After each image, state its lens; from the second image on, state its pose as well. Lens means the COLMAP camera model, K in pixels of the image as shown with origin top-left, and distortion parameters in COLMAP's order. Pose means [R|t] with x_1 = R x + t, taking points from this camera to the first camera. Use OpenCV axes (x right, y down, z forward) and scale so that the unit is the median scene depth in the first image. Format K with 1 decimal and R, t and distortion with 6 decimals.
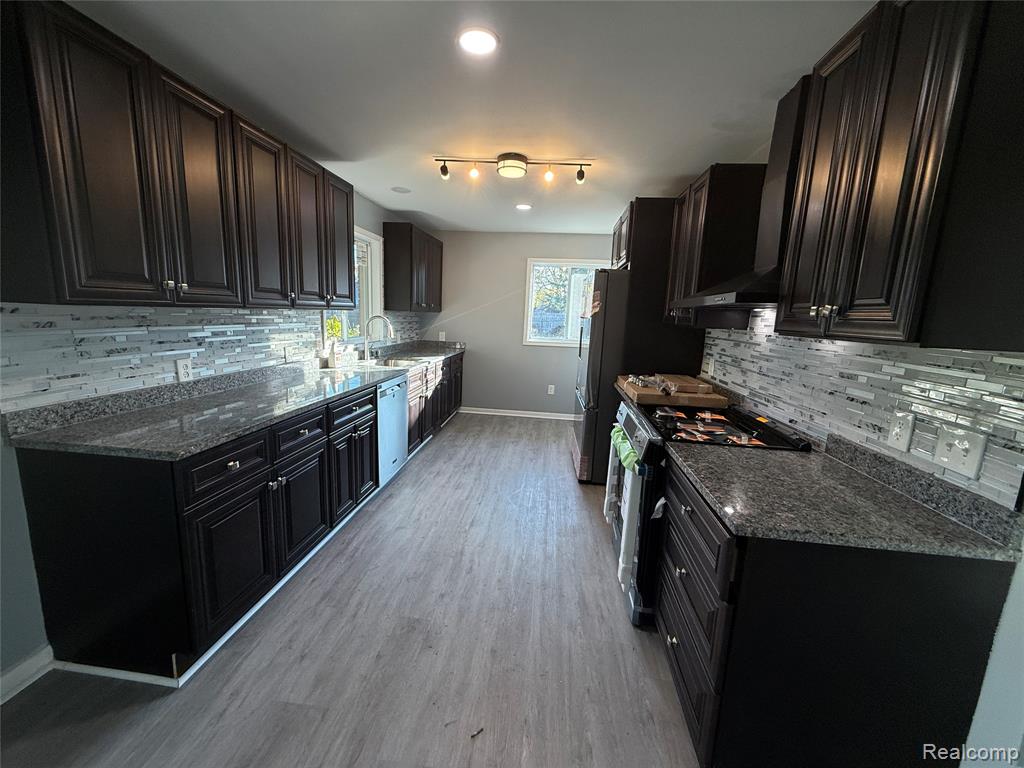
lens RADIAL K [[406.9, 0, 510.1], [0, 406.9, 383.1], [0, 0, 1]] dist [0.000883, 0.000428]
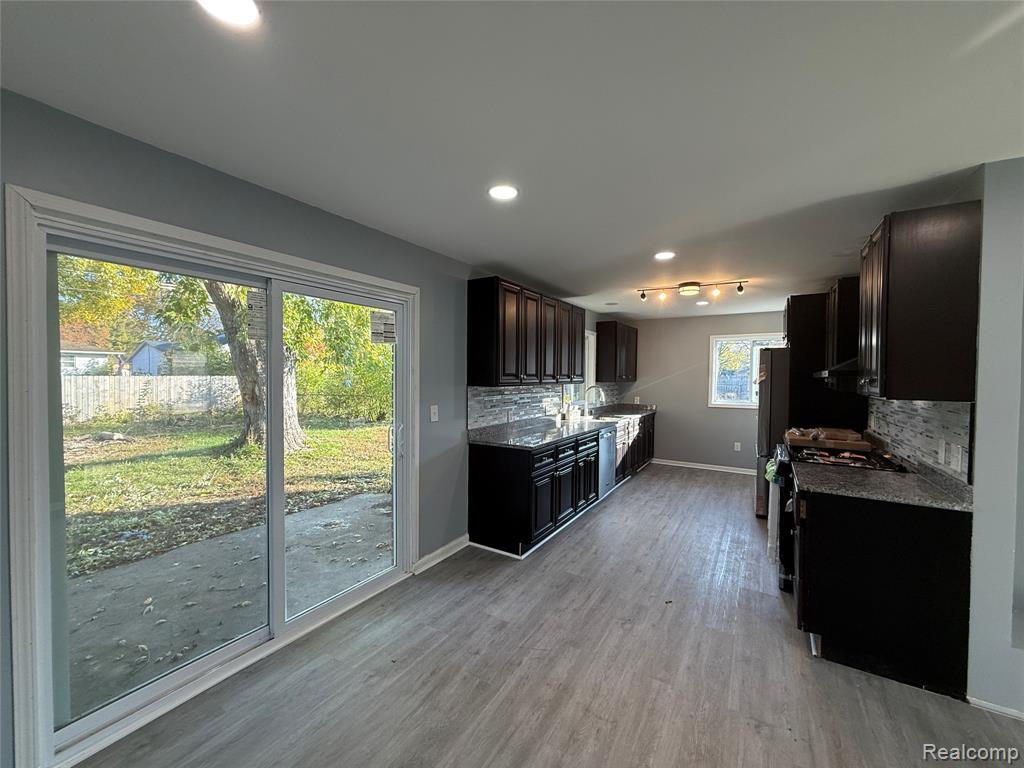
lens RADIAL K [[406.9, 0, 511.7], [0, 406.9, 383.8], [0, 0, 1]] dist [0.000883, 0.000428]
pose [[0.902434, -0.025047, -0.430099, 0.064078], [-0.043683, 0.987844, -0.149182, 0.098987], [0.428607, 0.153415, 0.890371, -0.737921]]
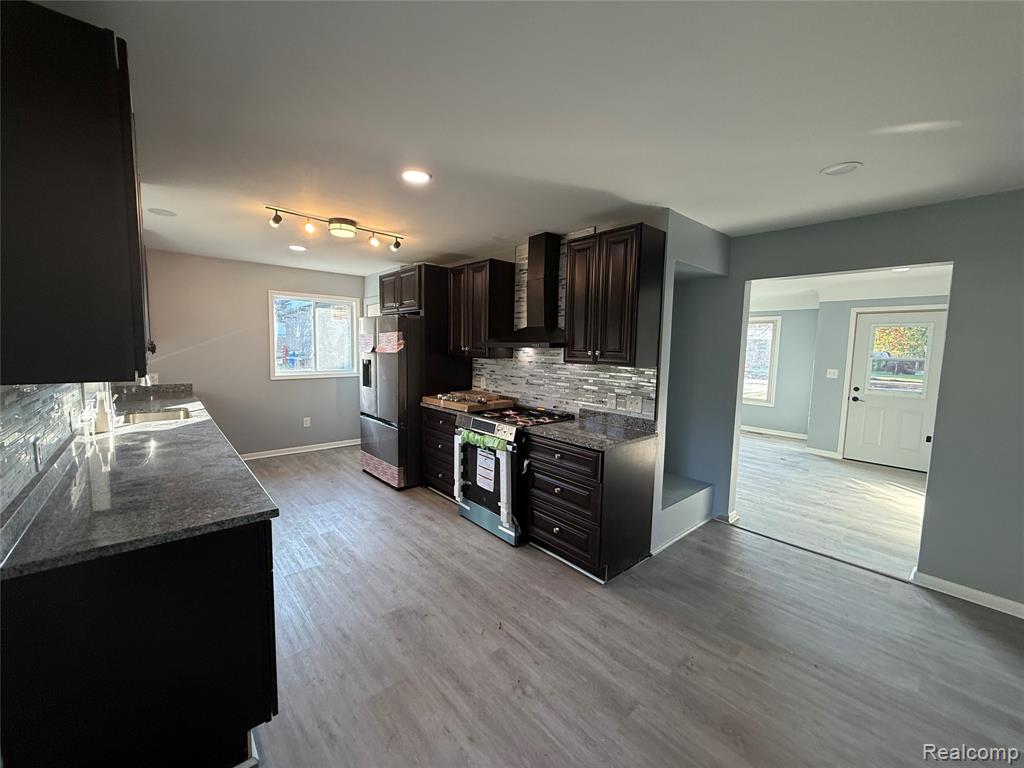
lens RADIAL K [[406.9, 0, 510.6], [0, 406.9, 382.7], [0, 0, 1]] dist [0.000883, 0.000428]
pose [[0.676750, -0.095844, 0.729947, -0.689763], [0.132865, 0.991110, 0.006954, -0.049467], [-0.724124, 0.092279, 0.683468, -0.121451]]
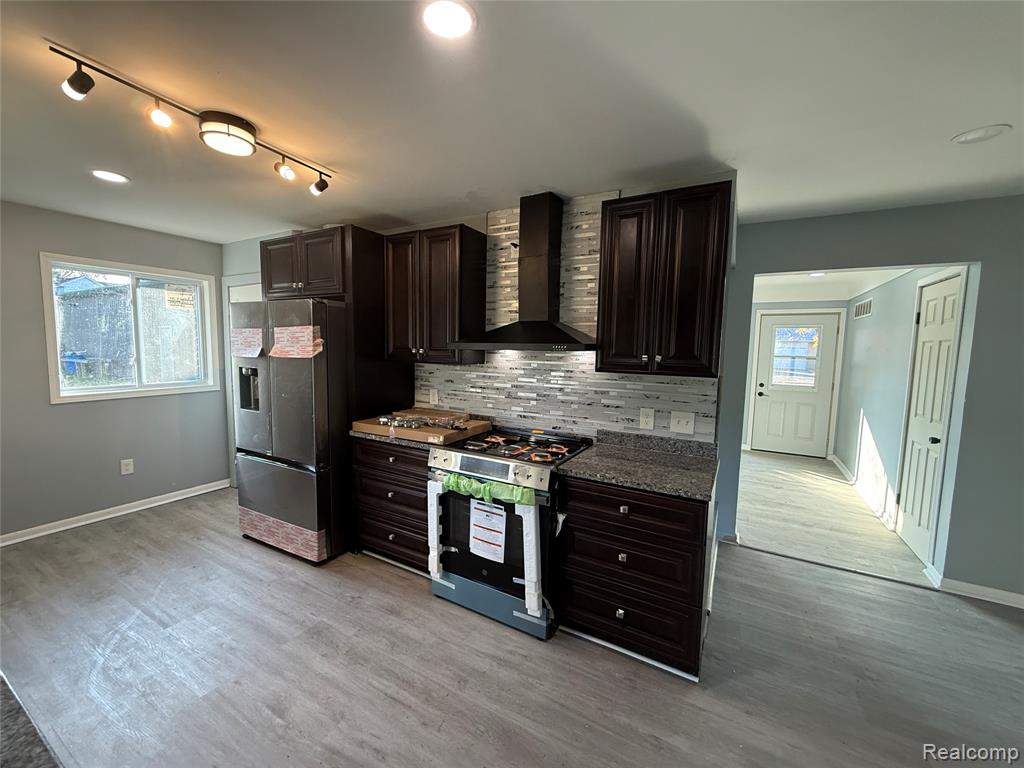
lens RADIAL K [[406.9, 0, 510.1], [0, 406.9, 383.0], [0, 0, 1]] dist [0.000883, 0.000428]
pose [[0.395202, -0.119199, 0.910828, -0.554807], [0.152807, 0.986261, 0.062769, -0.149500], [-0.905795, 0.114375, 0.407986, 0.469456]]
